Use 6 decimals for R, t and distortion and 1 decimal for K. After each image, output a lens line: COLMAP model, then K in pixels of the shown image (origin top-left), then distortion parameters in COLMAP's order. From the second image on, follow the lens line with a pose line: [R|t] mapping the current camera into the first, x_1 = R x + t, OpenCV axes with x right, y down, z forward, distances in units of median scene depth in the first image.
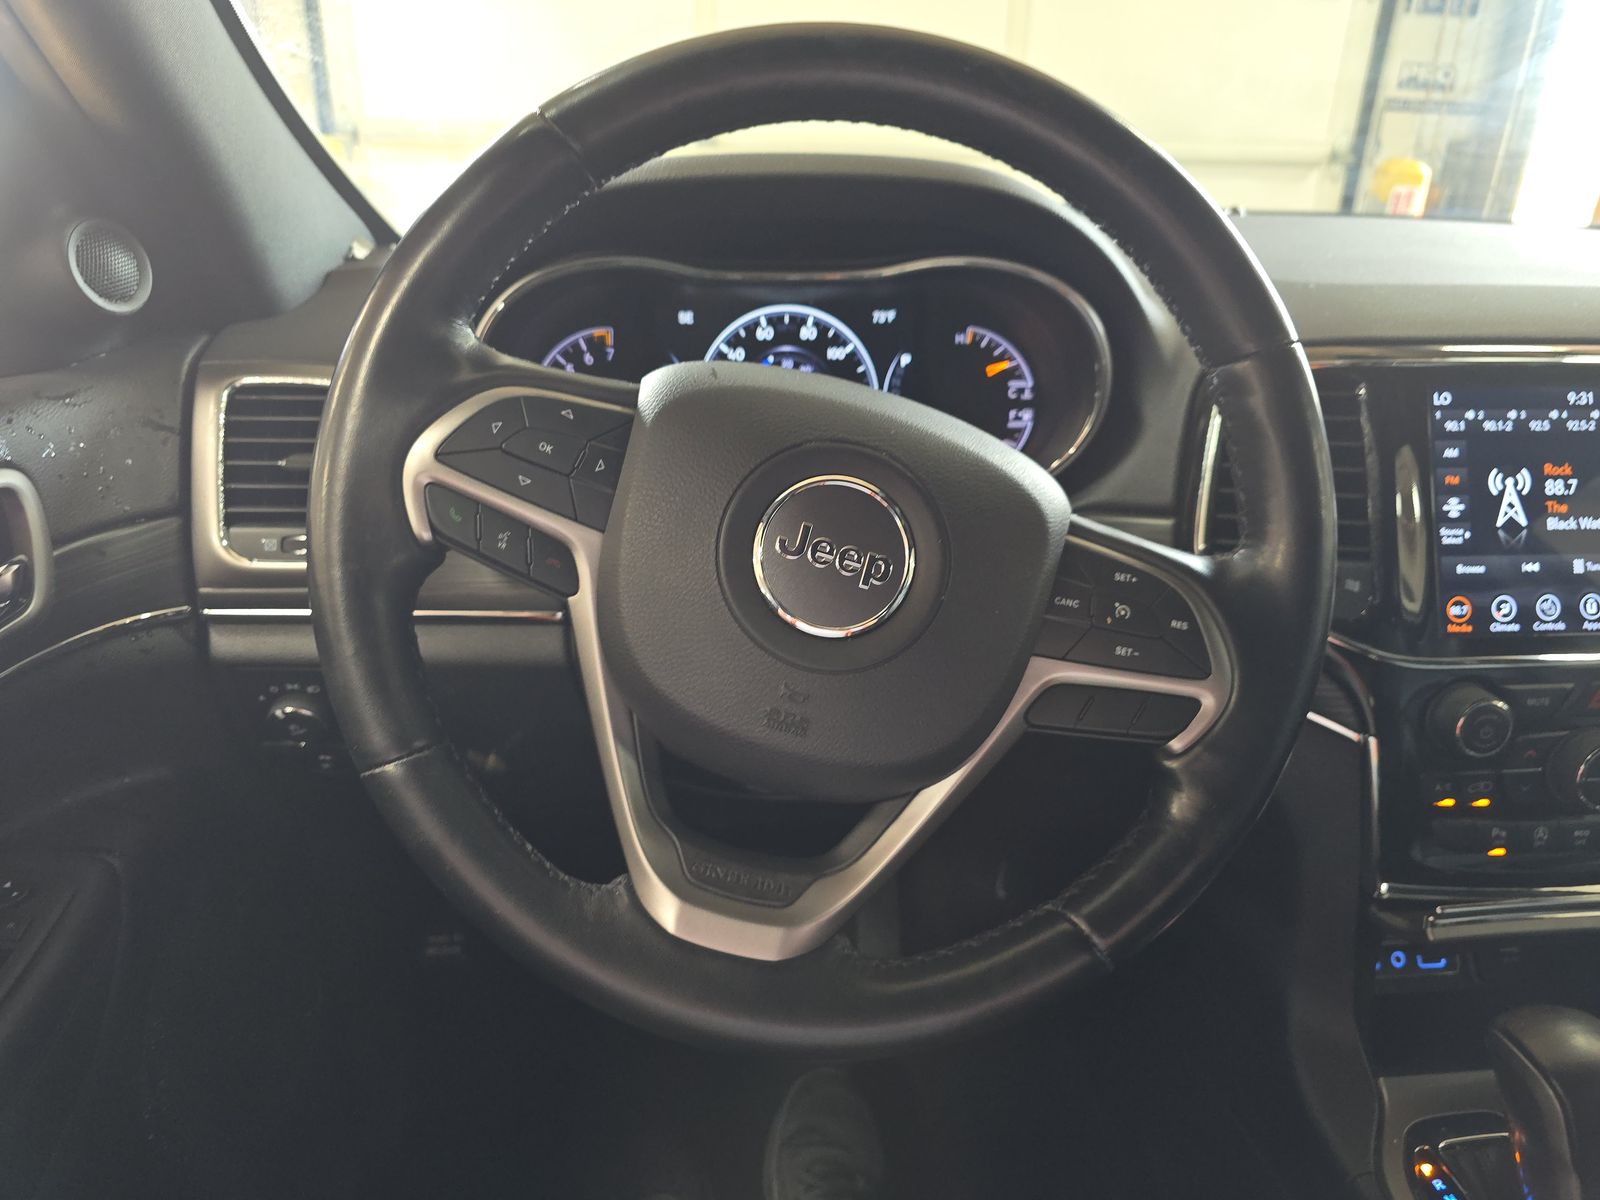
lens RADIAL K [[1097.0, 0, 789.7], [0, 1097.0, 601.5], [0, 0, 1]] dist [0.012440, -0.027597]
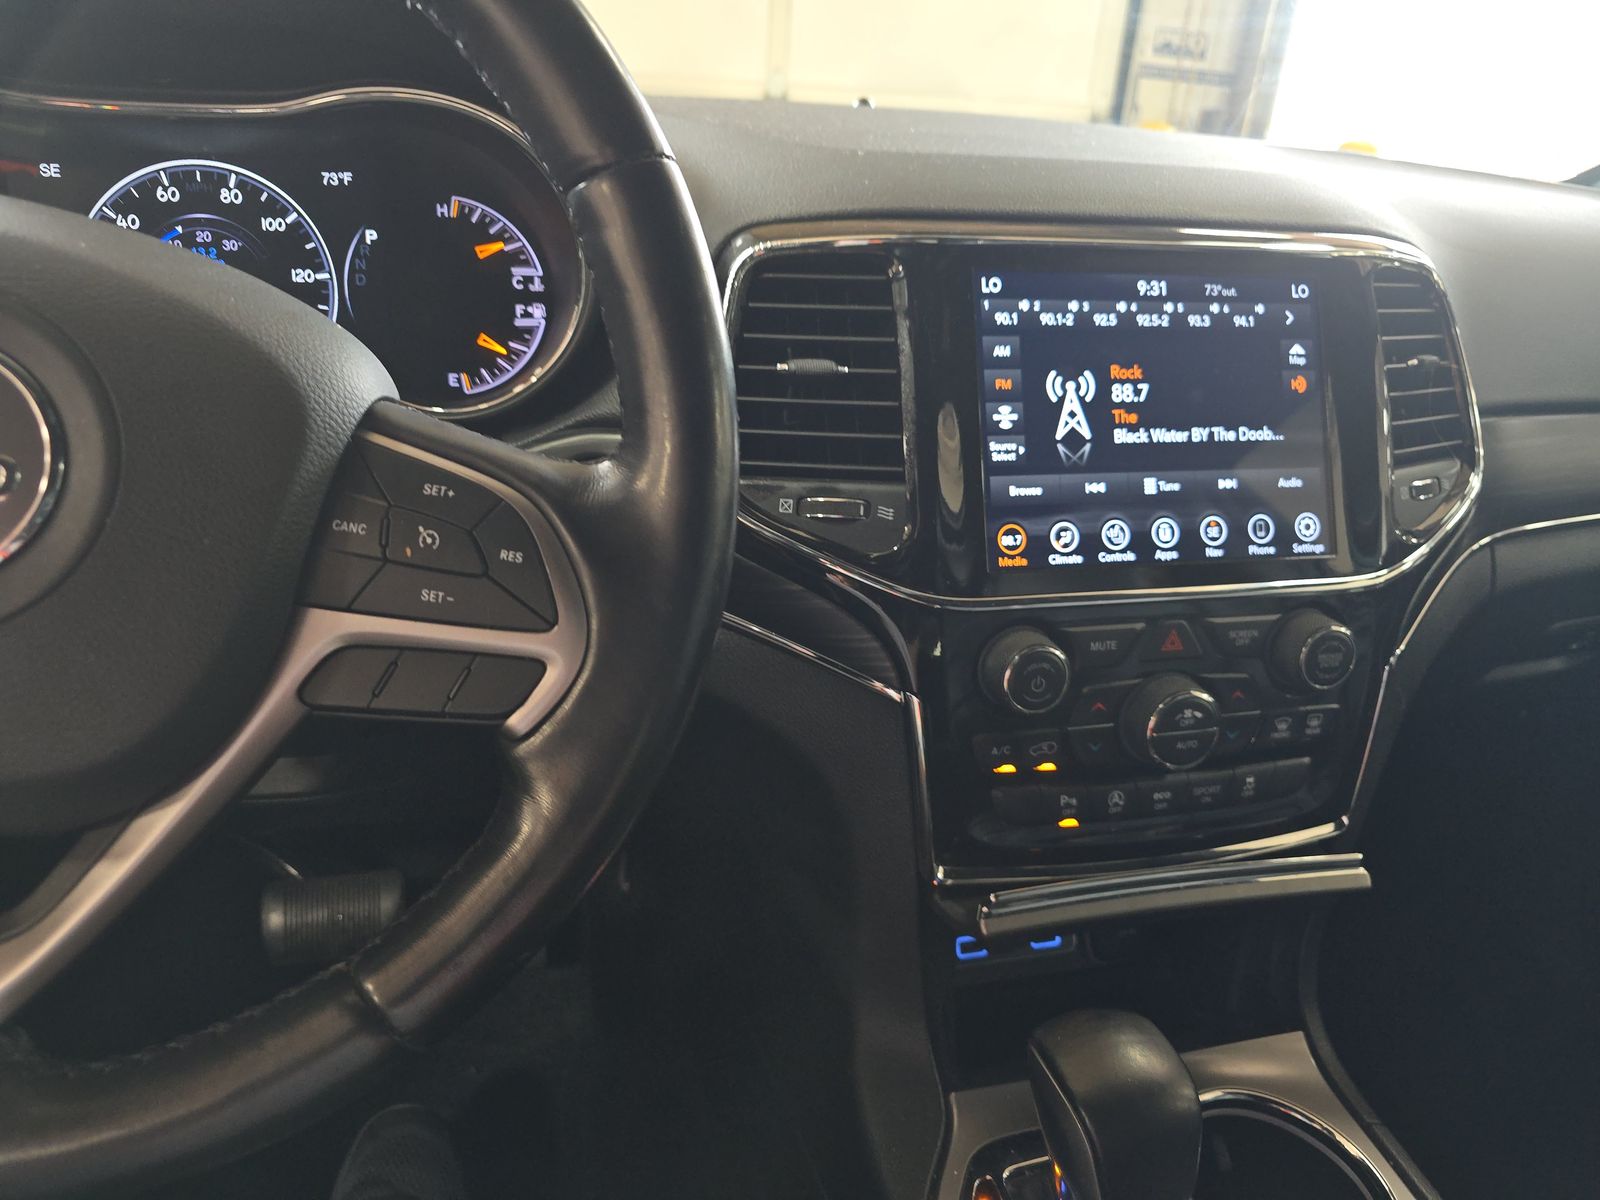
lens RADIAL K [[1097.0, 0, 799.4], [0, 1097.0, 603.0], [0, 0, 1]] dist [0.012440, -0.027597]
pose [[0.985461, -0.029653, 0.167294, 0.303548], [0.024299, 0.999128, 0.033964, 0.023217], [-0.168155, -0.029405, 0.985322, 0.198878]]
